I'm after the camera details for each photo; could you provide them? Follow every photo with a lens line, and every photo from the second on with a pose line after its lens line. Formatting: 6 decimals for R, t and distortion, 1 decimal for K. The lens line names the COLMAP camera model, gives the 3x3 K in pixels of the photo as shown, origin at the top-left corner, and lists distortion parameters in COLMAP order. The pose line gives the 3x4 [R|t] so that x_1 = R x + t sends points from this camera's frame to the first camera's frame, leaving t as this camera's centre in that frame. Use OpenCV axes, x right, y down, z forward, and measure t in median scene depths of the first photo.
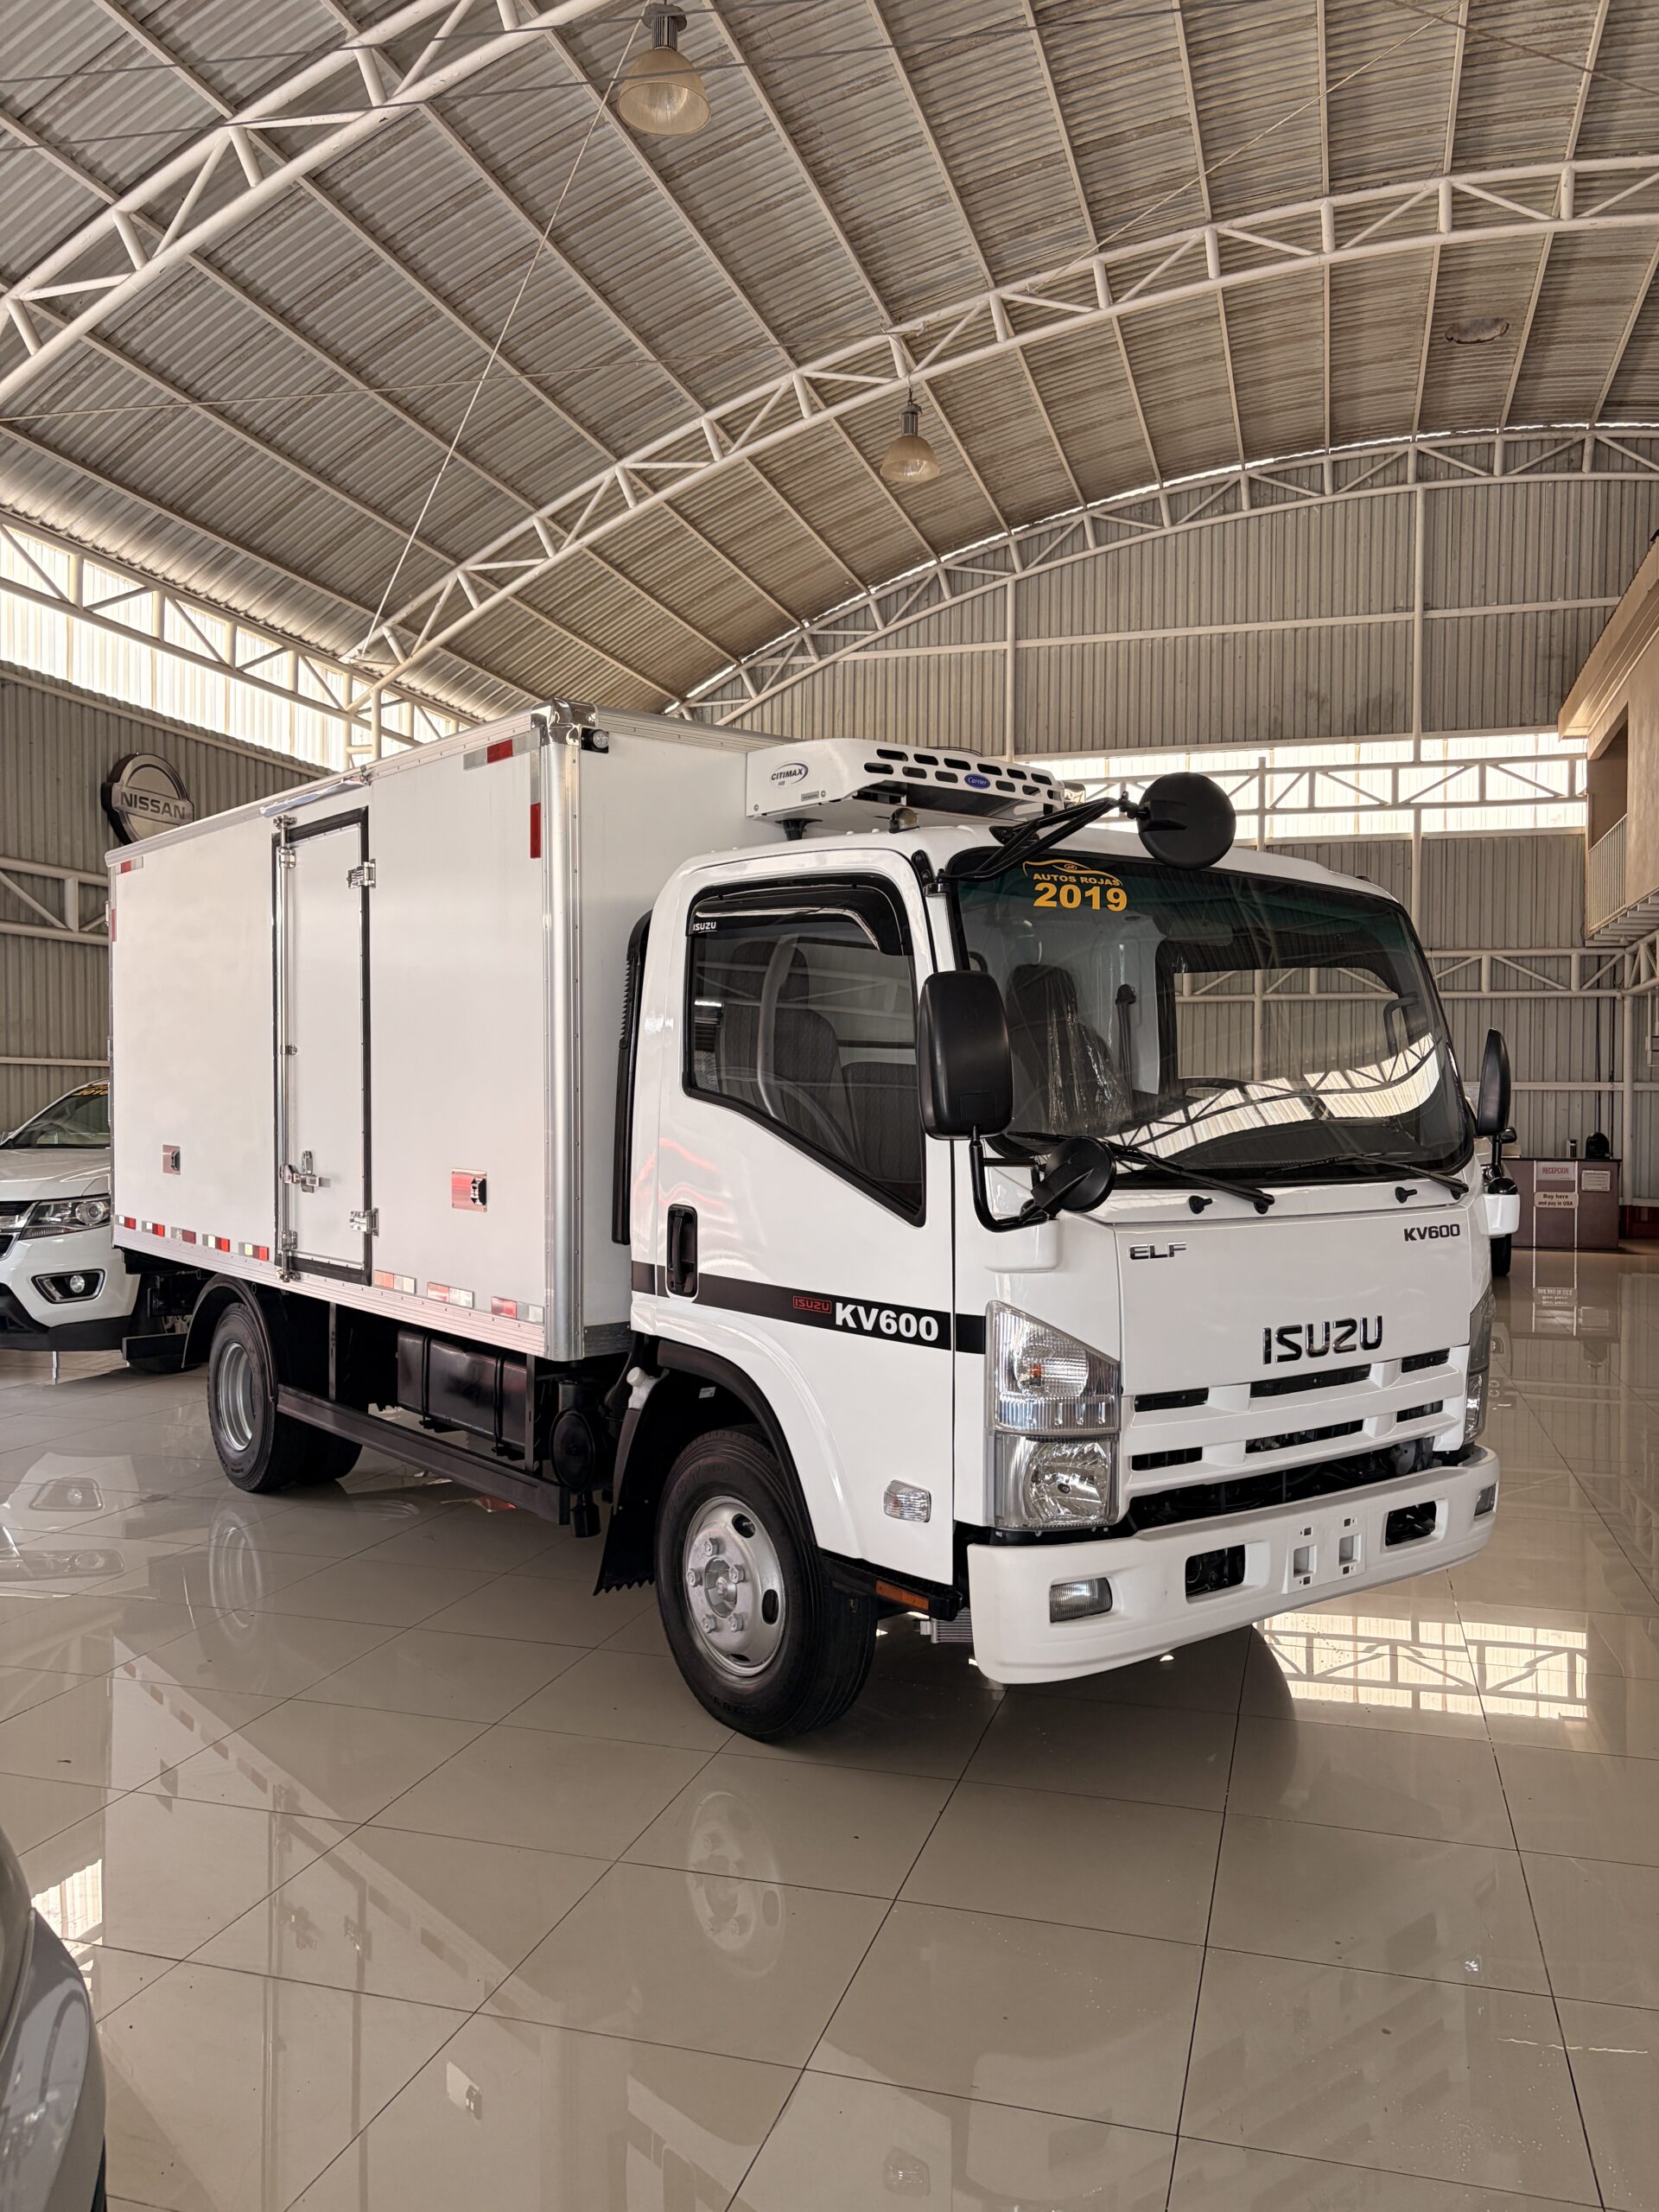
lens RADIAL K [[1672.4, 0, 829.5], [0, 1672.4, 1106.0], [0, 0, 1]] dist [0.061876, -0.068737]
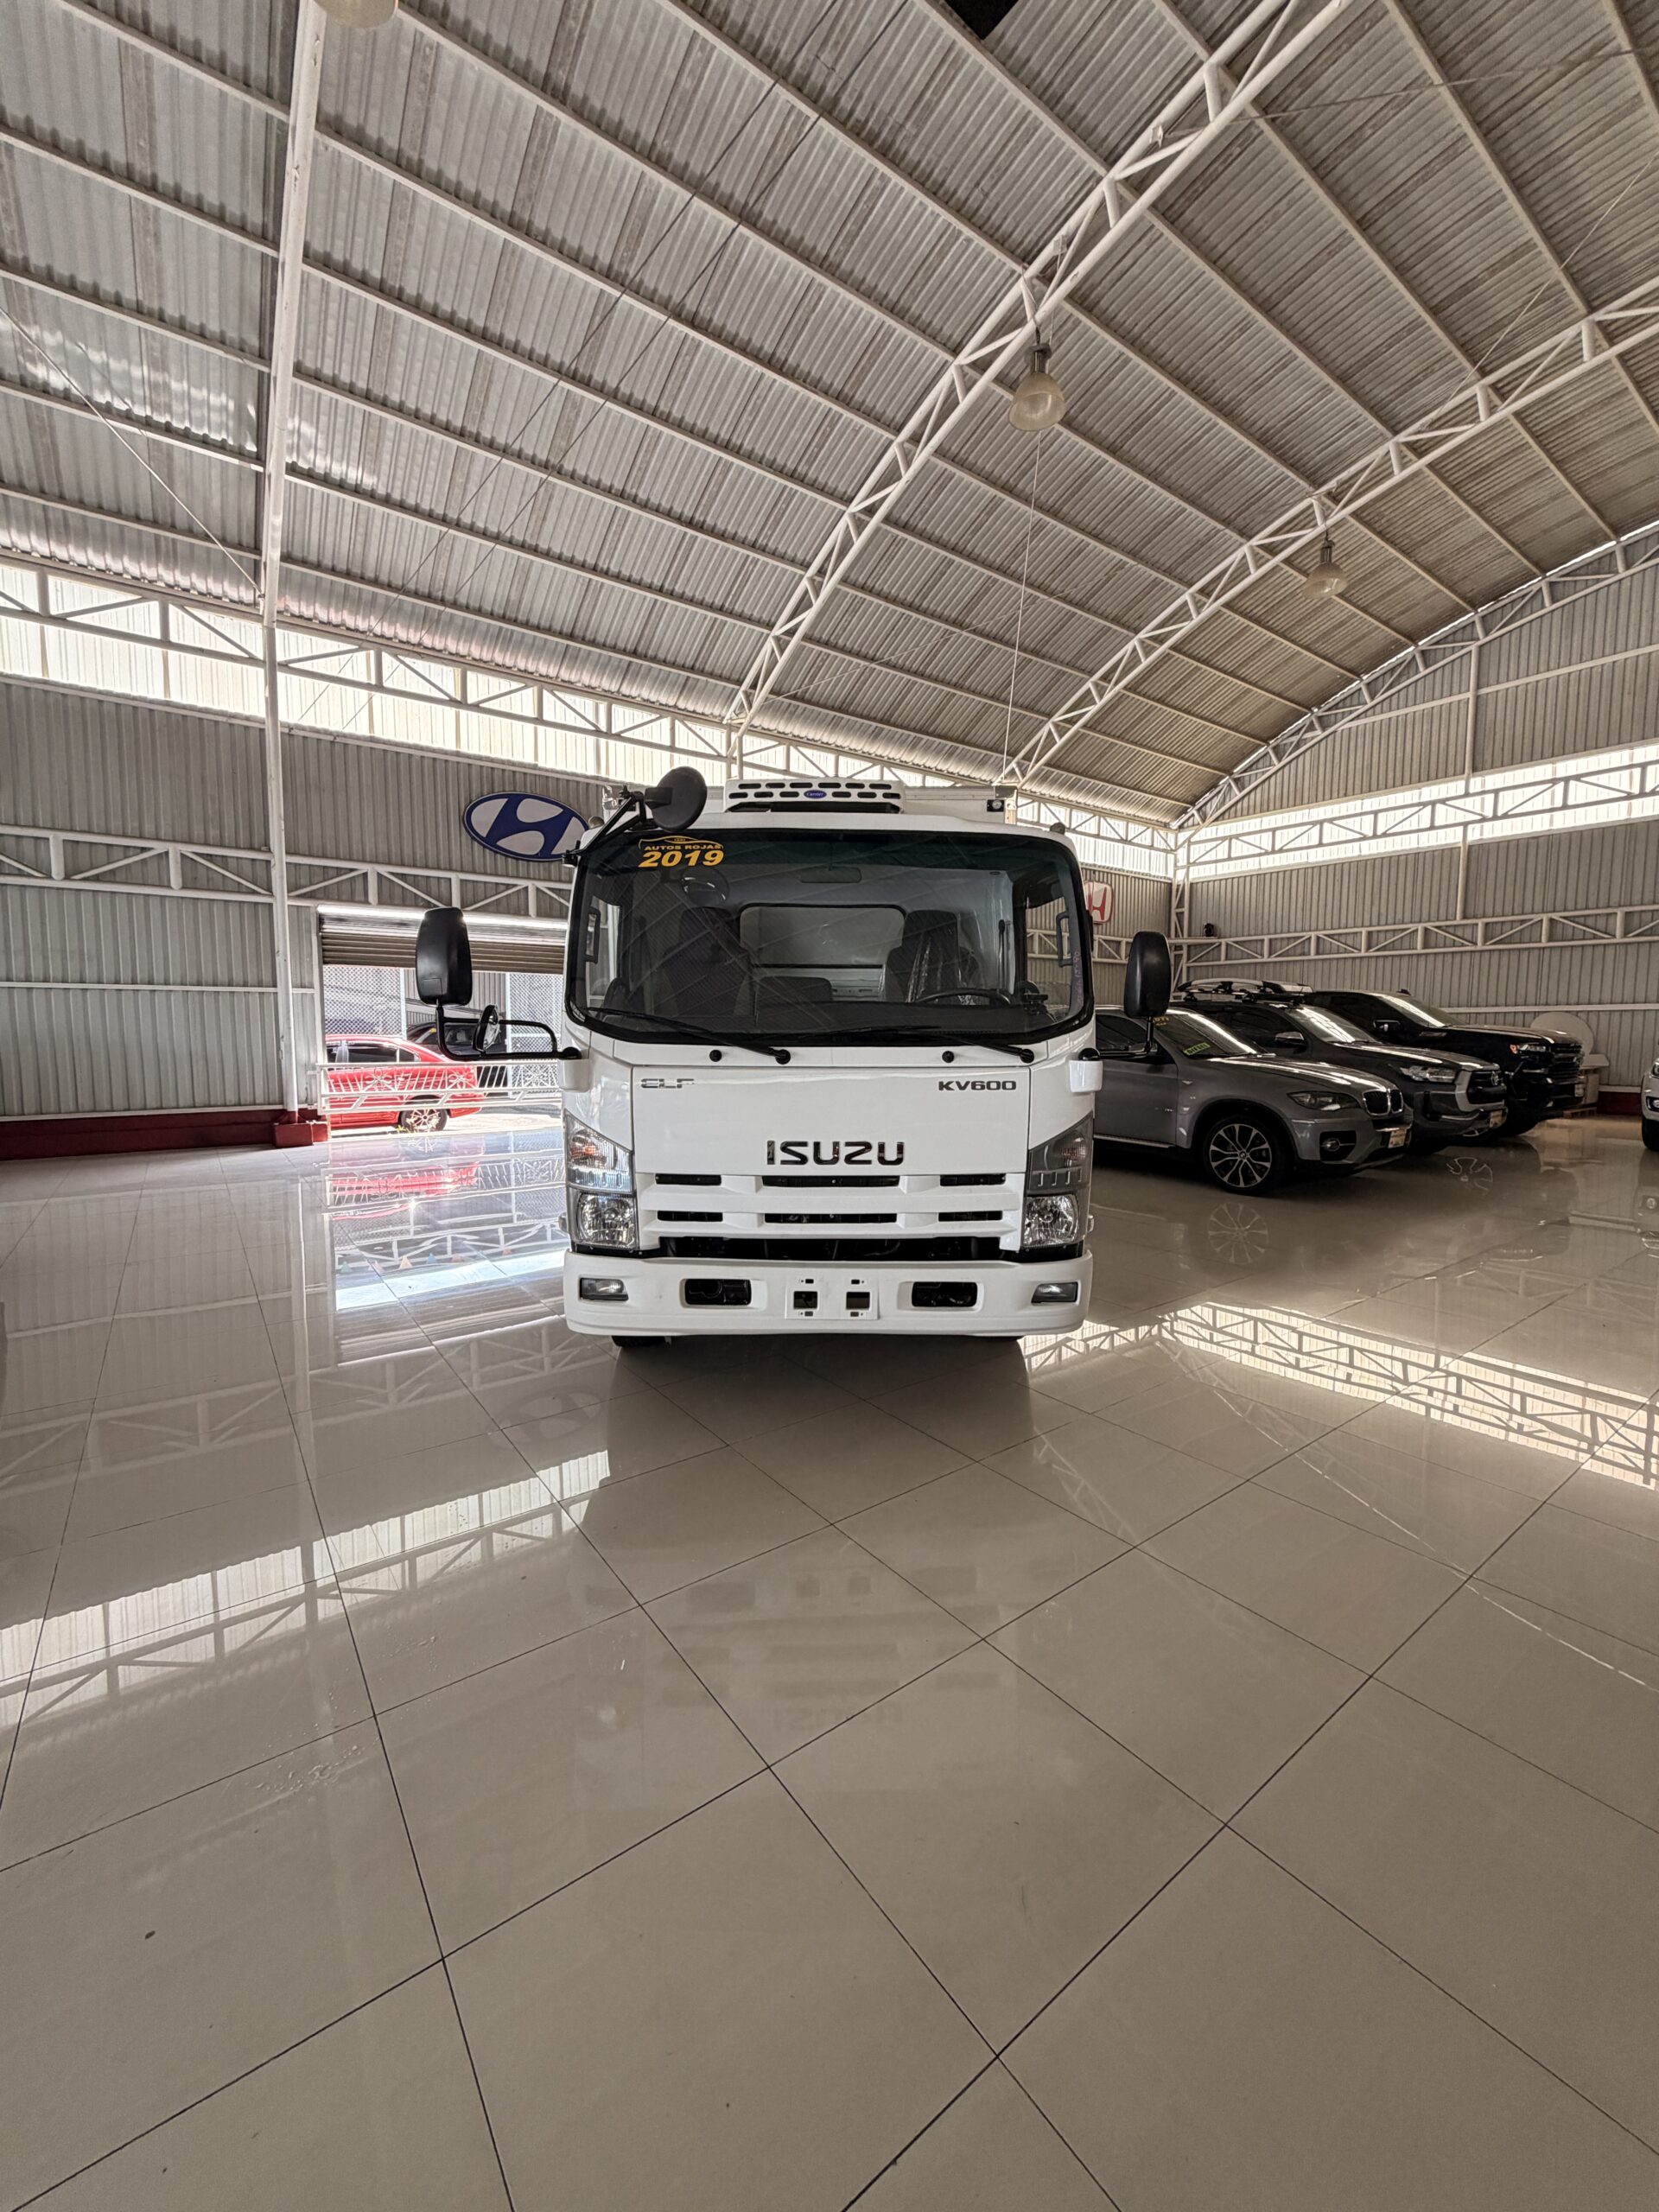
lens RADIAL K [[881.9, 0, 819.4], [0, 881.9, 1092.7], [0, 0, 1]] dist [-0.000103, -0.000078]
pose [[0.796898, 0.044327, -0.602485, 0.654133], [-0.002251, 0.997515, 0.070414, 0.030554], [0.604109, -0.054757, 0.795018, 0.353889]]
